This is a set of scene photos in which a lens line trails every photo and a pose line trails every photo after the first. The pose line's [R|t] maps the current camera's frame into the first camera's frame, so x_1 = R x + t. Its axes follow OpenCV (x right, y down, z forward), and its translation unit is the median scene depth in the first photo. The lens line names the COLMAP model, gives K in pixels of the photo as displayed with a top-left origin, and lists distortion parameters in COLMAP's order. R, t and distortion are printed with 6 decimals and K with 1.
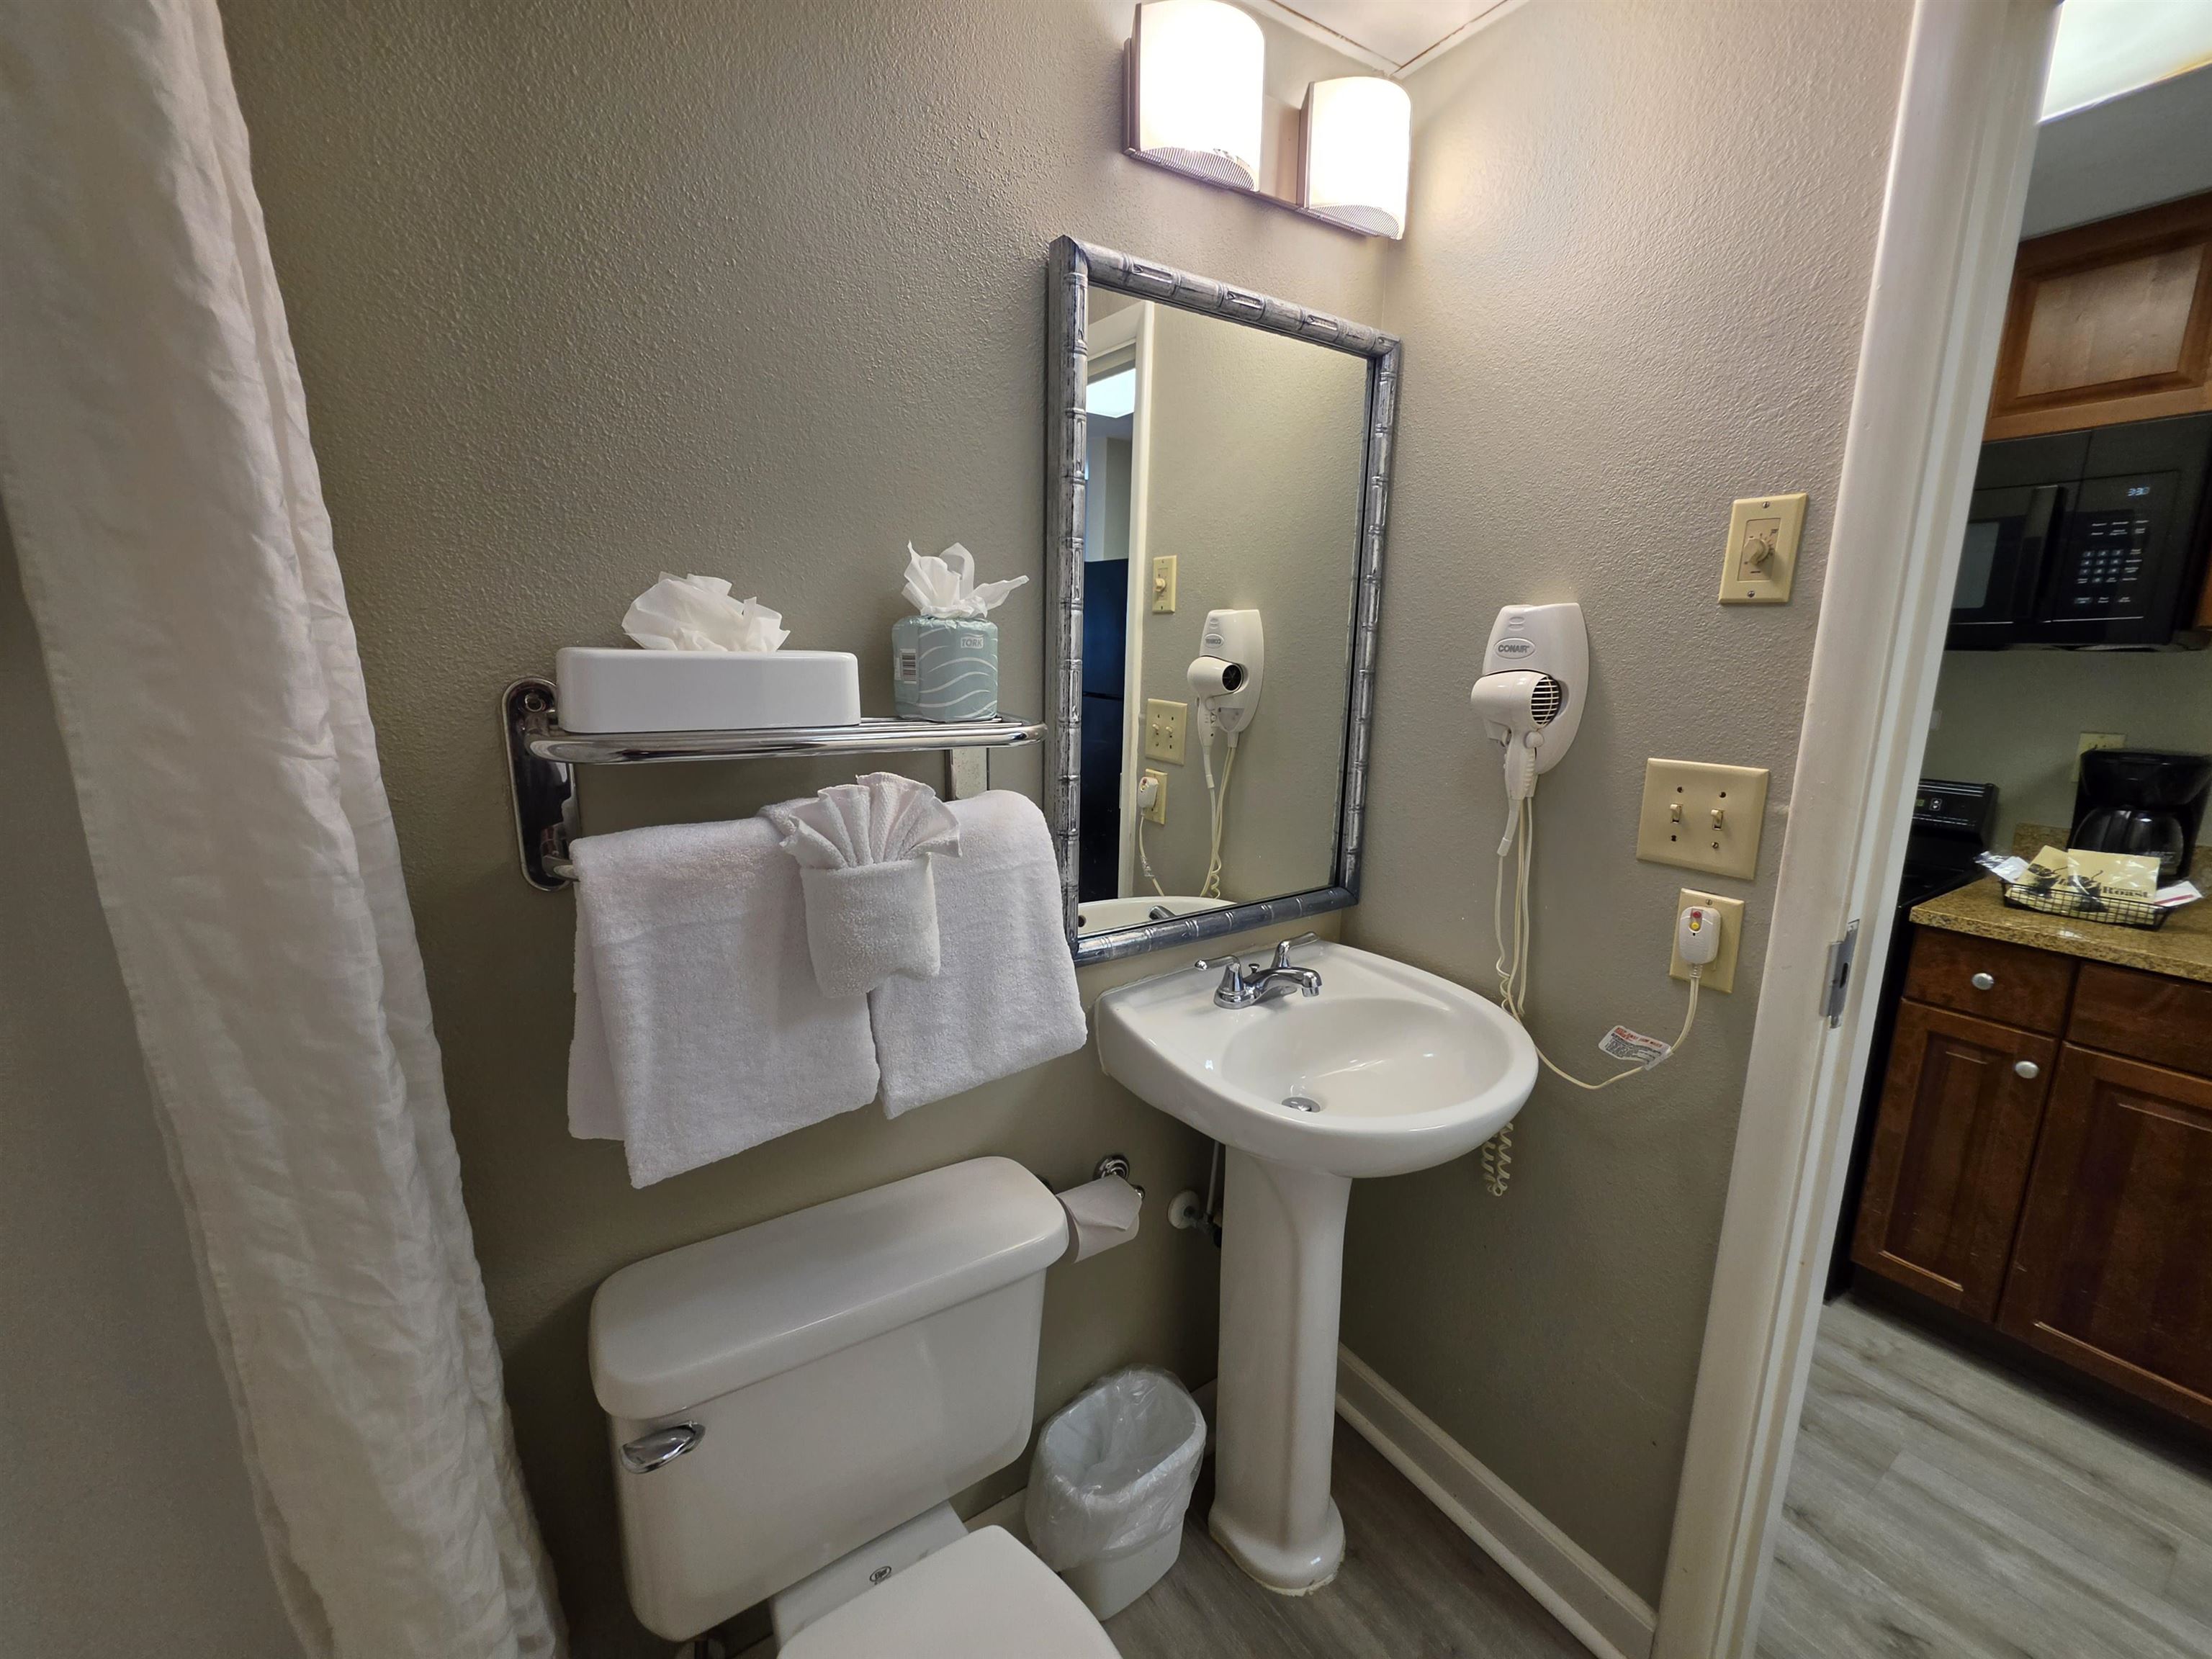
lens RADIAL K [[885.8, 0, 1101.4], [0, 885.8, 813.6], [0, 0, 1]] dist [-0.007927, 0.002735]
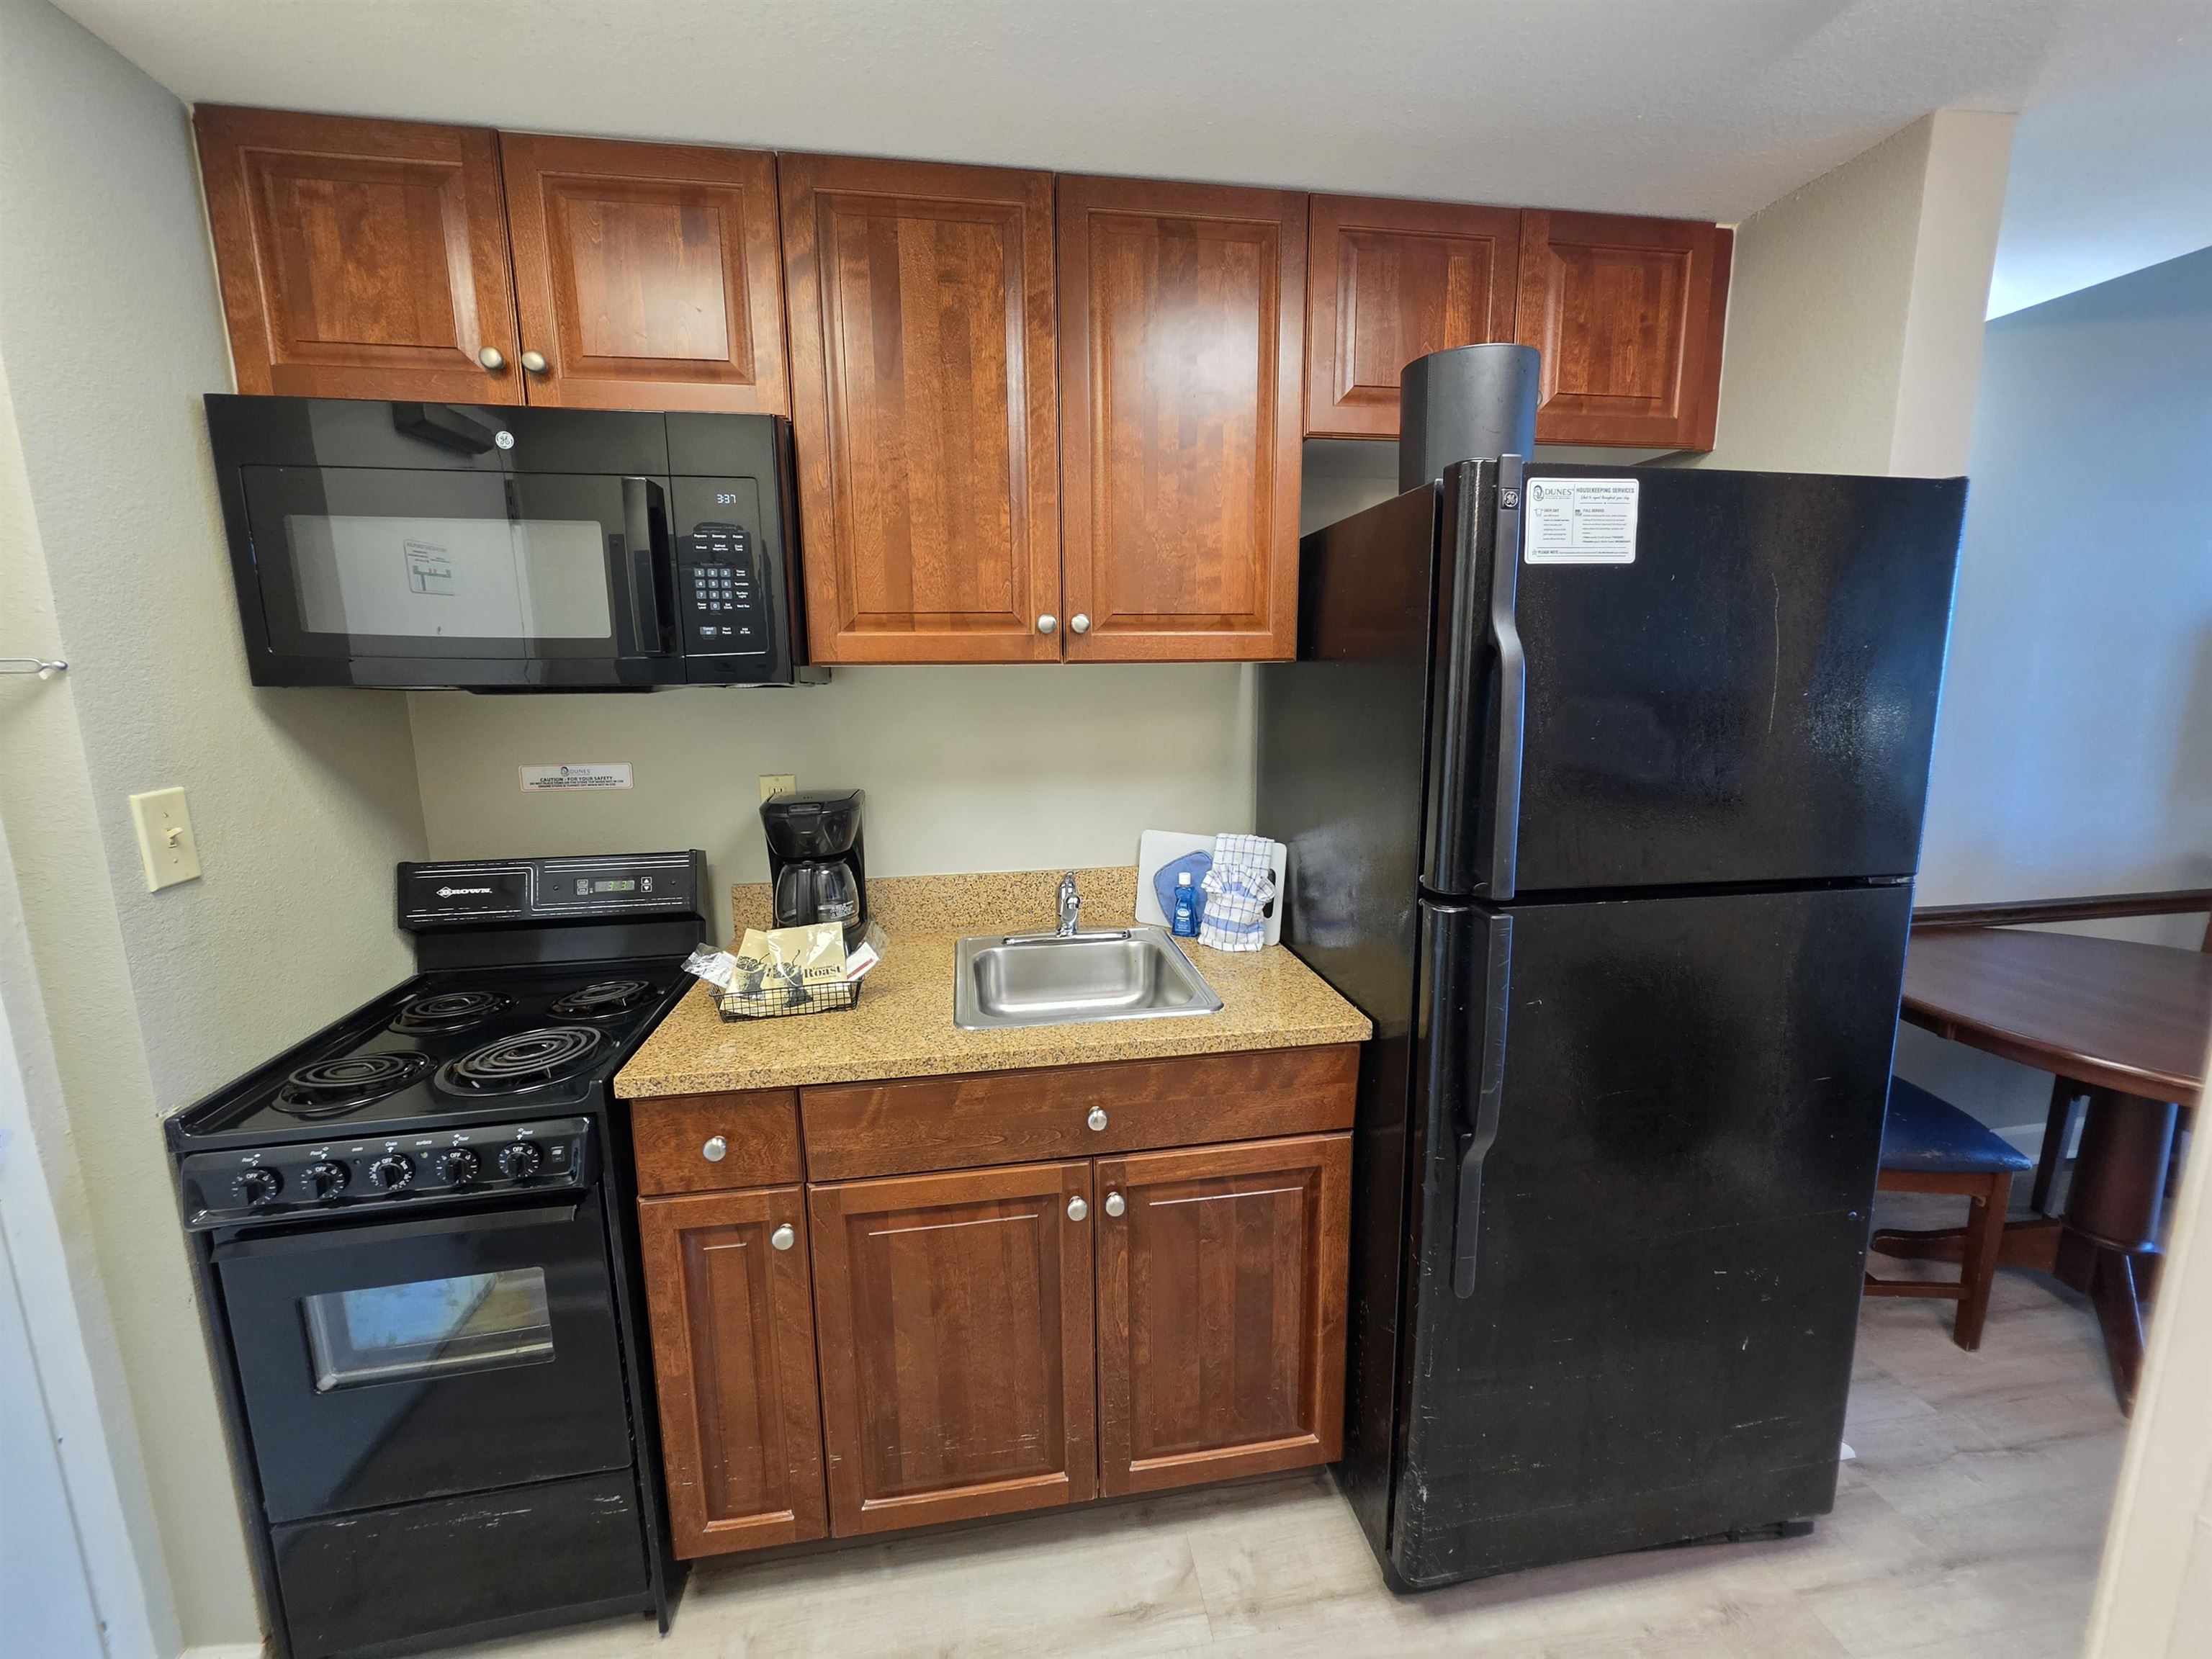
lens RADIAL K [[885.8, 0, 1101.4], [0, 885.8, 813.6], [0, 0, 1]] dist [-0.007927, 0.002735]
pose [[0.406177, -0.165320, 0.898715, 0.511419], [0.185475, 0.977942, 0.096068, -0.091027], [-0.894773, 0.127669, 0.427881, 0.360240]]
